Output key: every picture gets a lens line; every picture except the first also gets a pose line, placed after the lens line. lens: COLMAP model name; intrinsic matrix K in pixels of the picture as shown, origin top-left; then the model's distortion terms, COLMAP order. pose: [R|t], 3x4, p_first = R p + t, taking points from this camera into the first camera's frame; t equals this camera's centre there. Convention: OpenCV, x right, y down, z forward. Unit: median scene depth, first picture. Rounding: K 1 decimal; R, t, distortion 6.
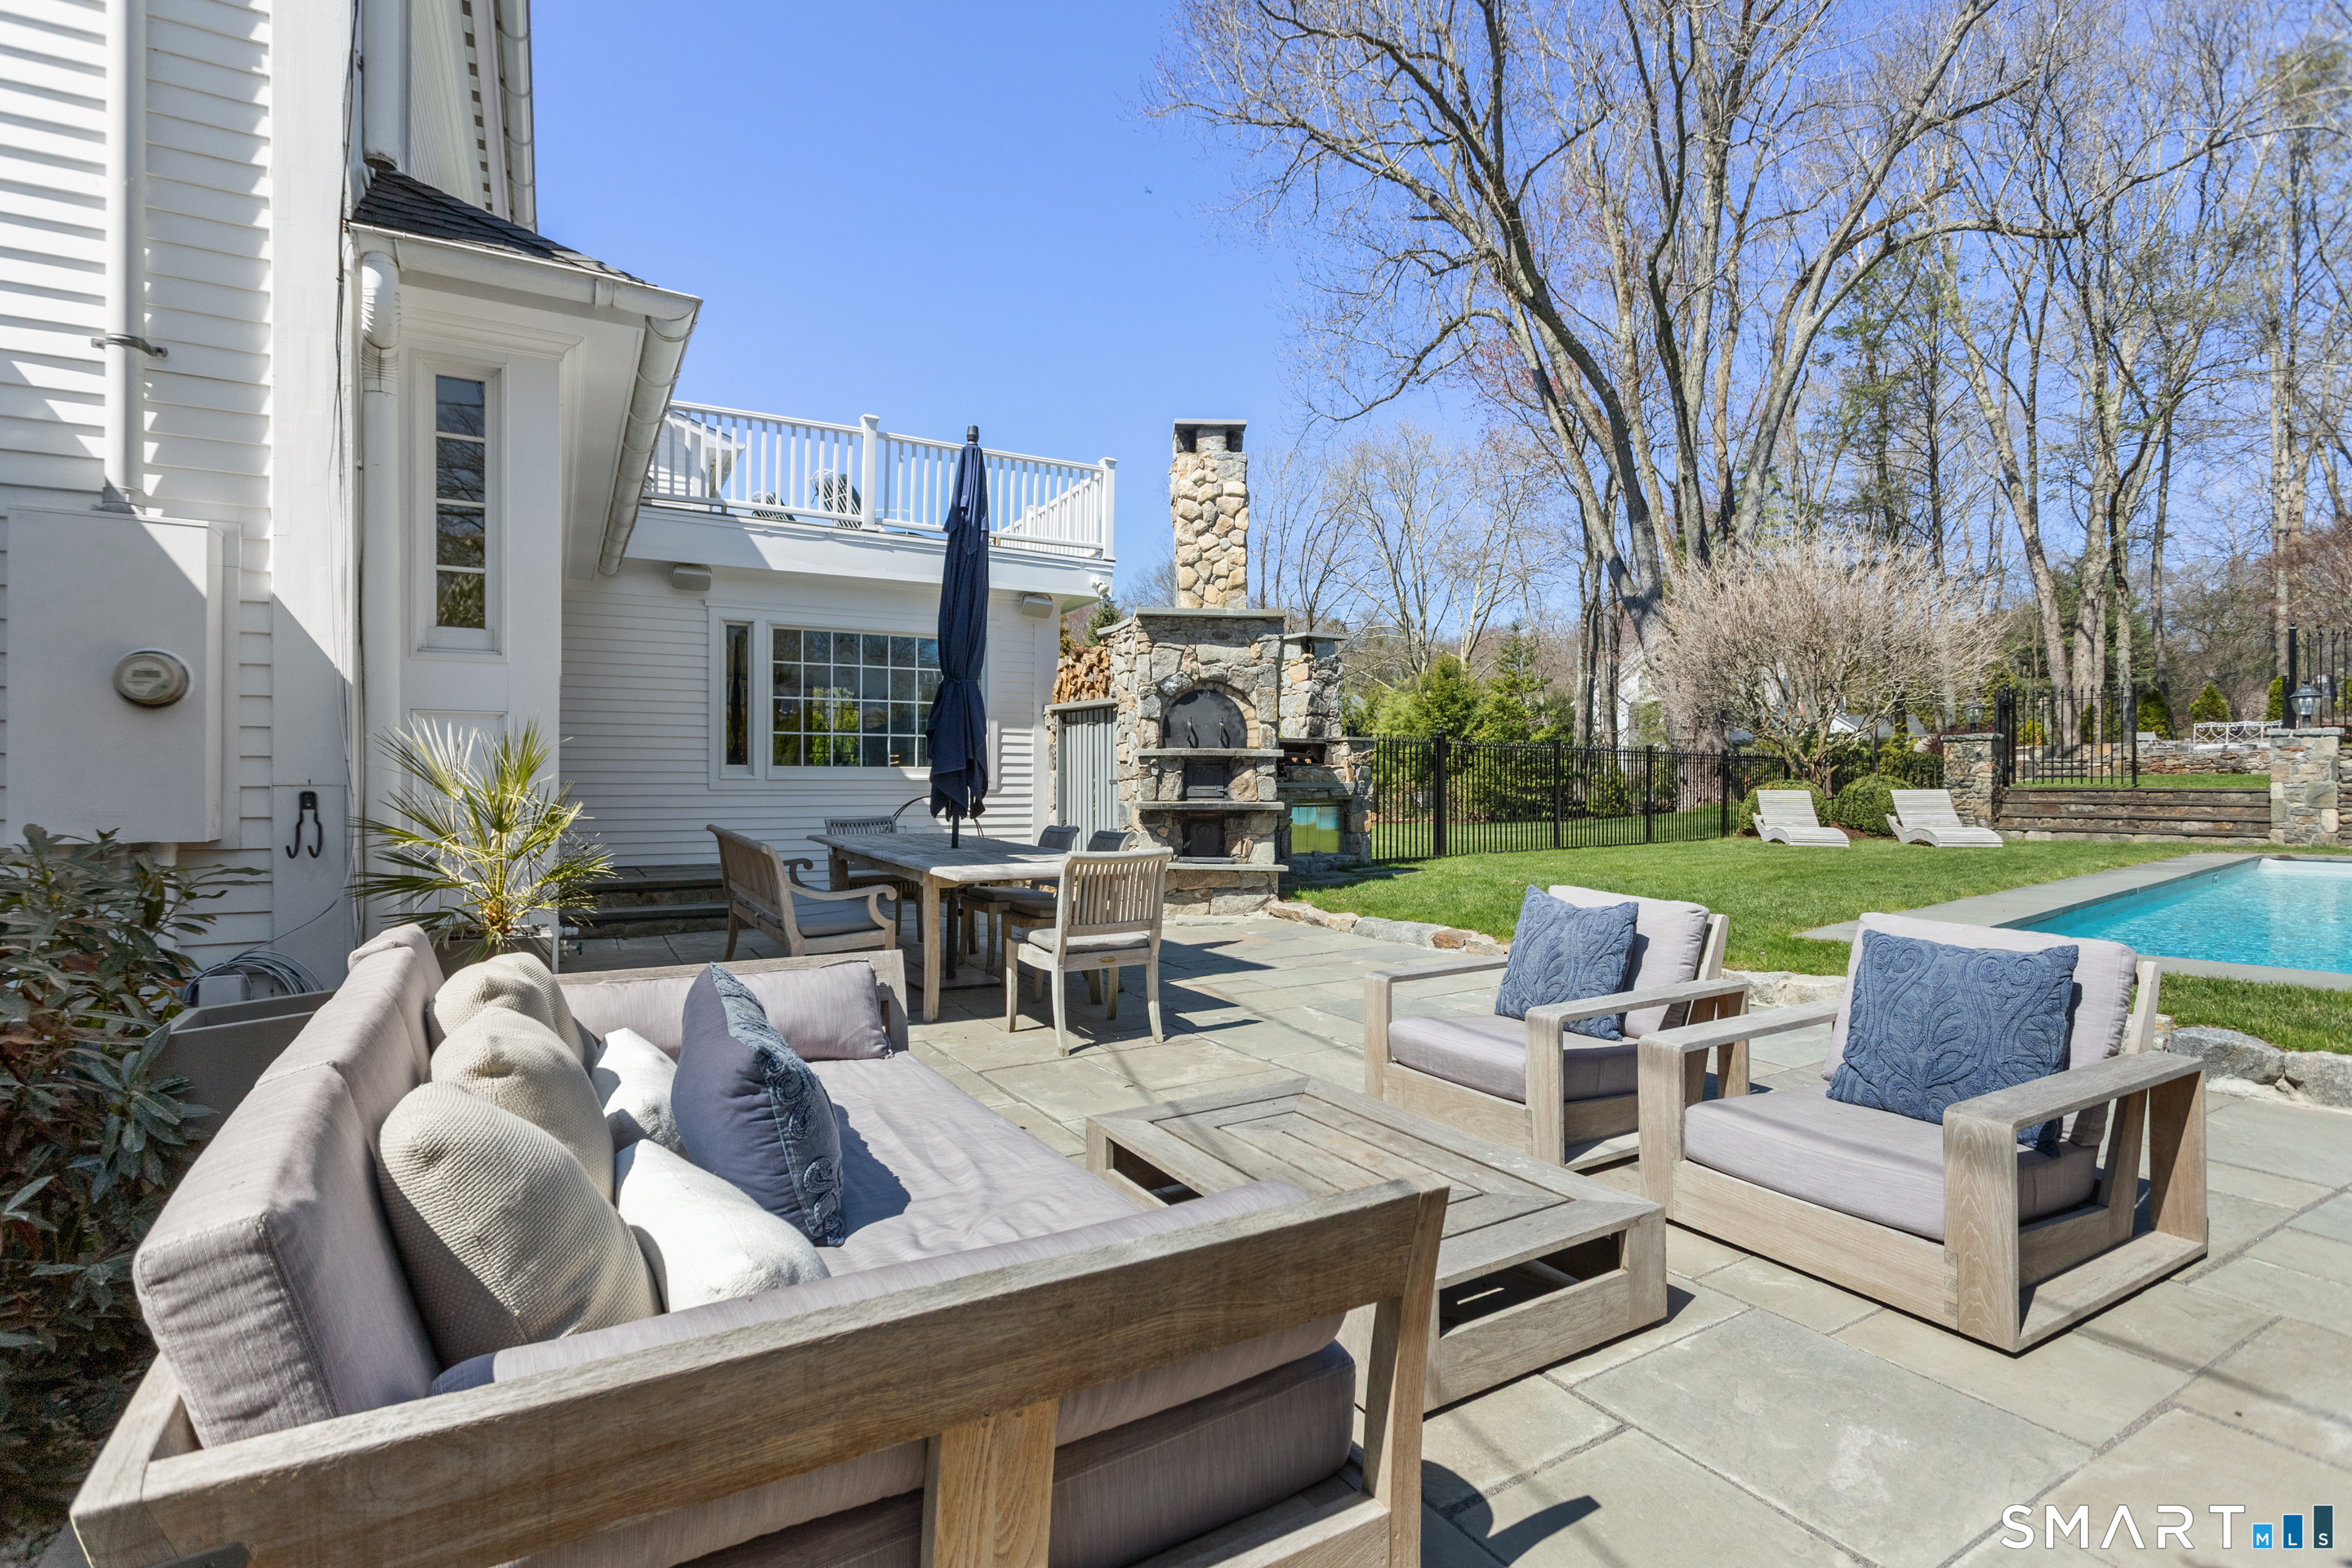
lens RADIAL K [[1112.8, 0, 1176.0], [0, 1112.8, 784.0], [0, 0, 1]] dist [0.002925, -0.000262]
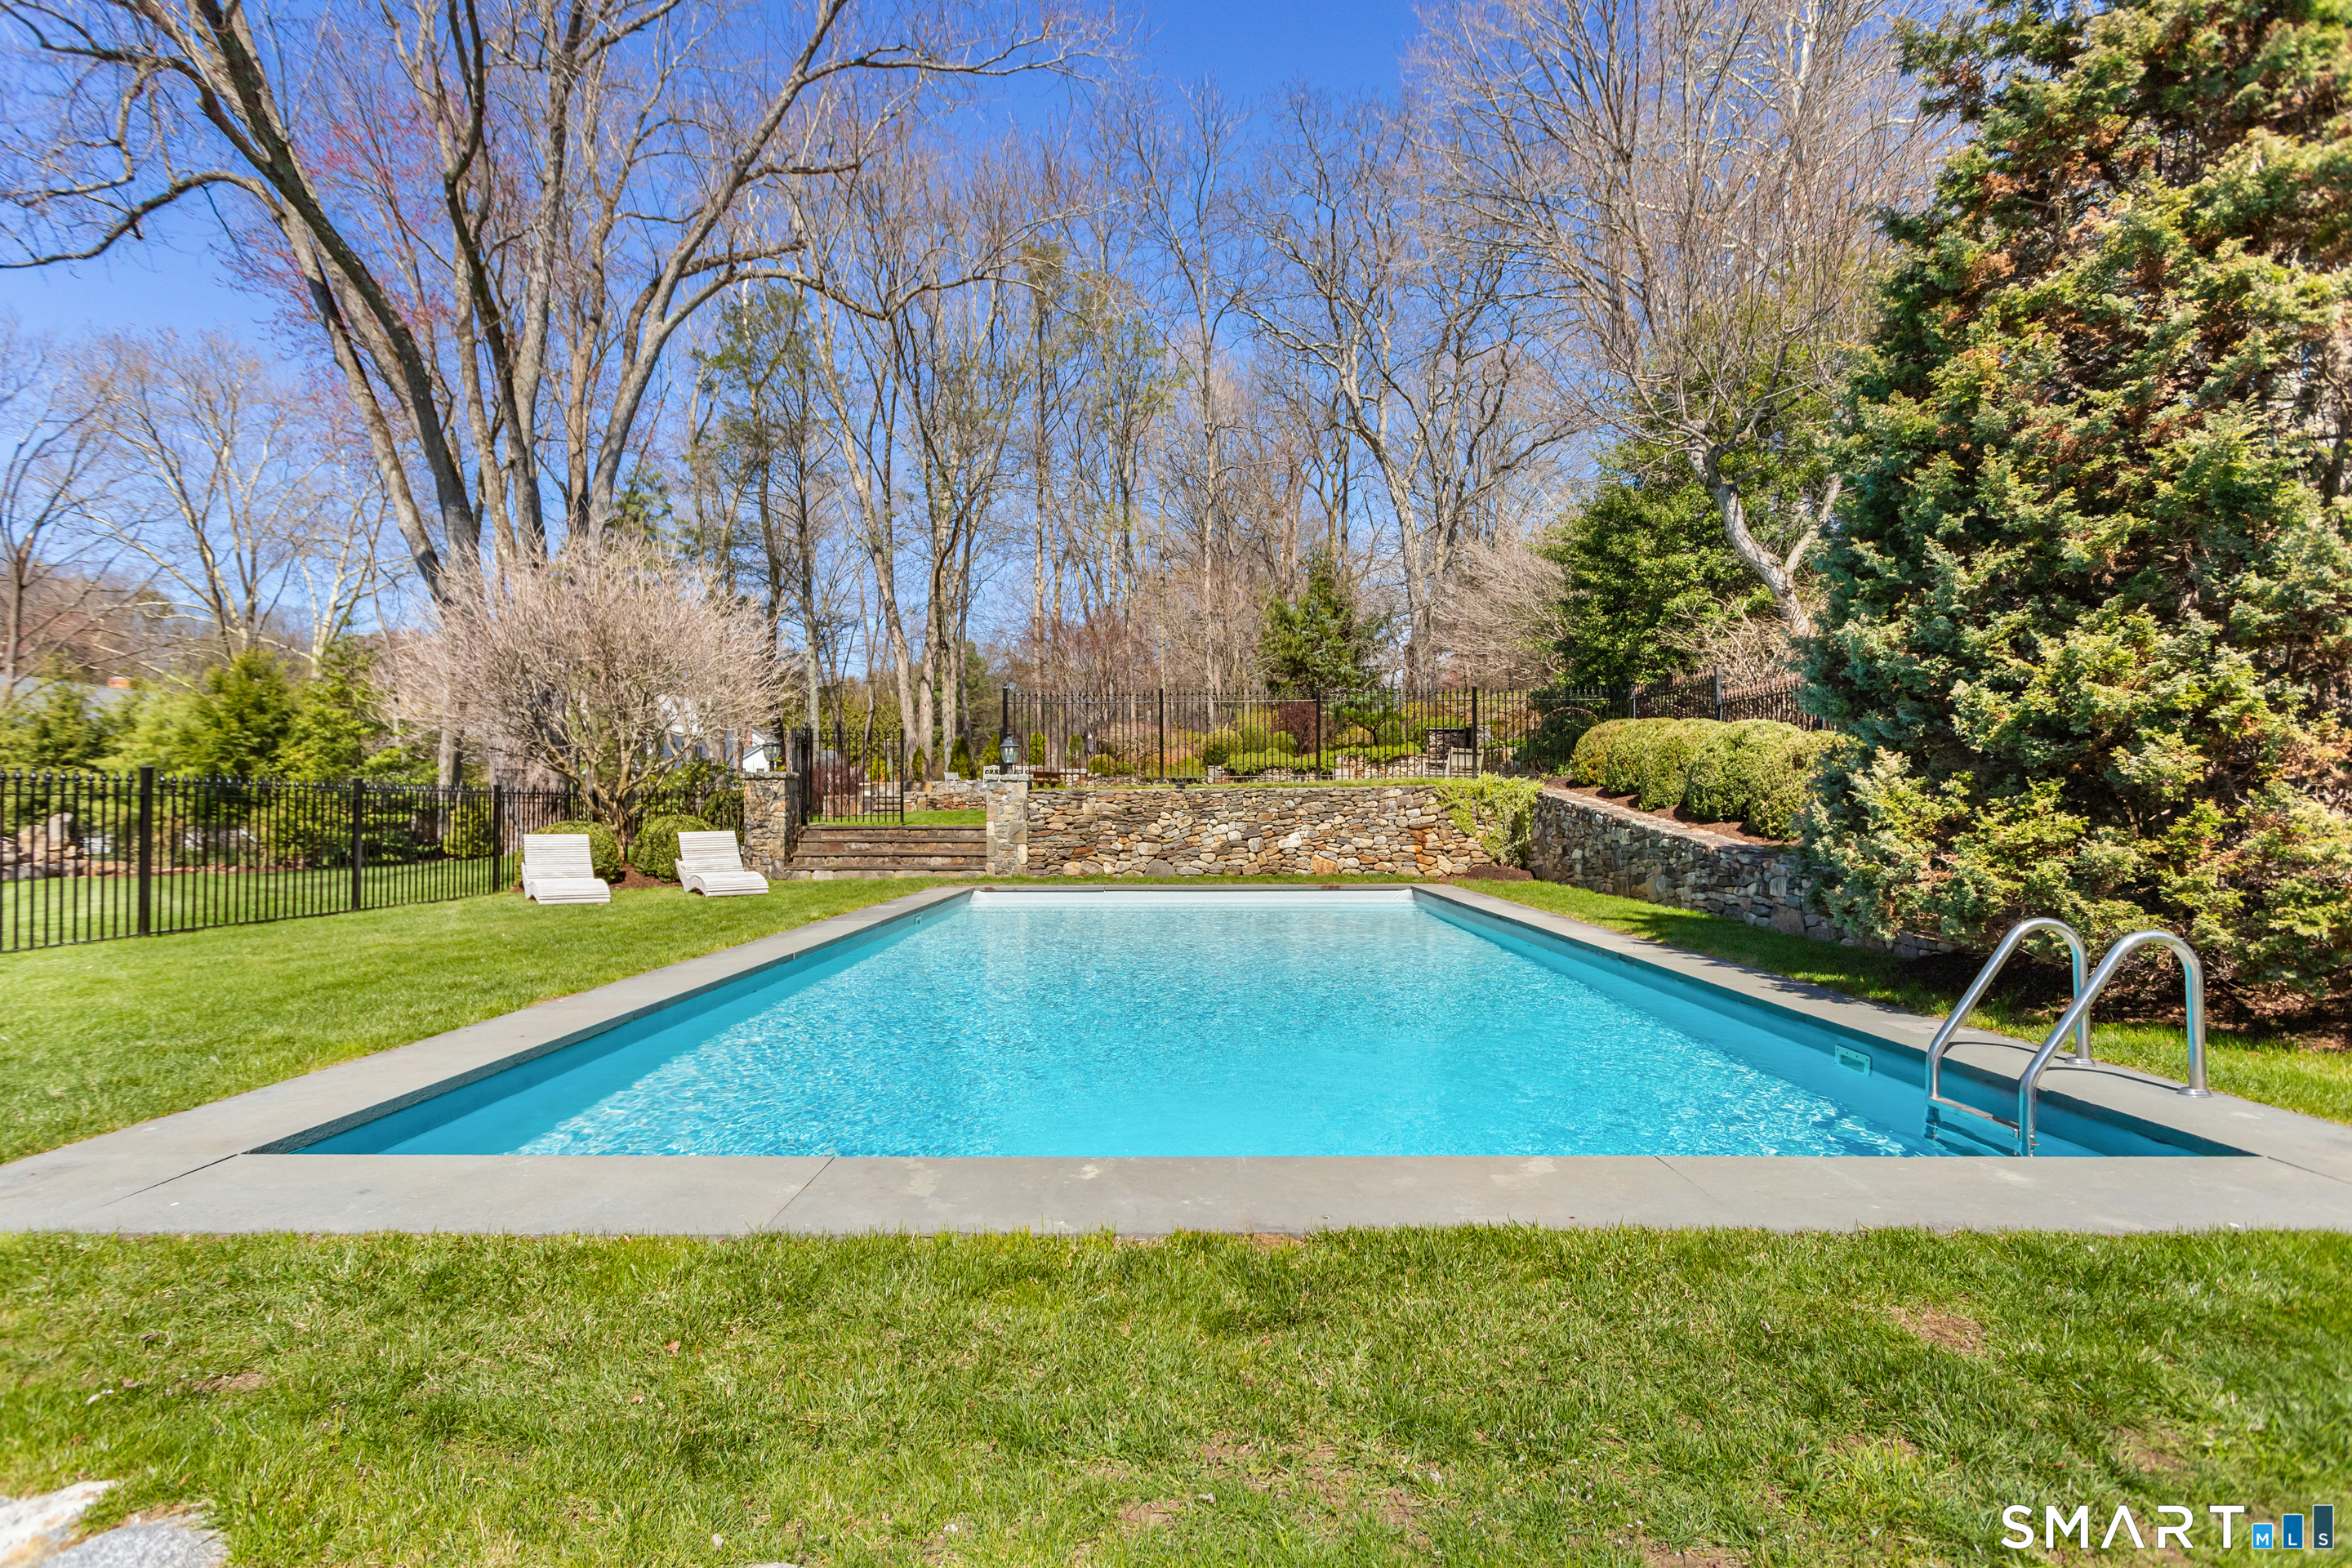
lens RADIAL K [[1112.8, 0, 1176.0], [0, 1112.8, 784.0], [0, 0, 1]] dist [0.002925, -0.000262]
pose [[0.643669, 0.014234, 0.765171, 0.204756], [0.004751, 0.999733, -0.022594, -0.011046], [-0.765289, 0.018179, 0.643430, 0.107011]]
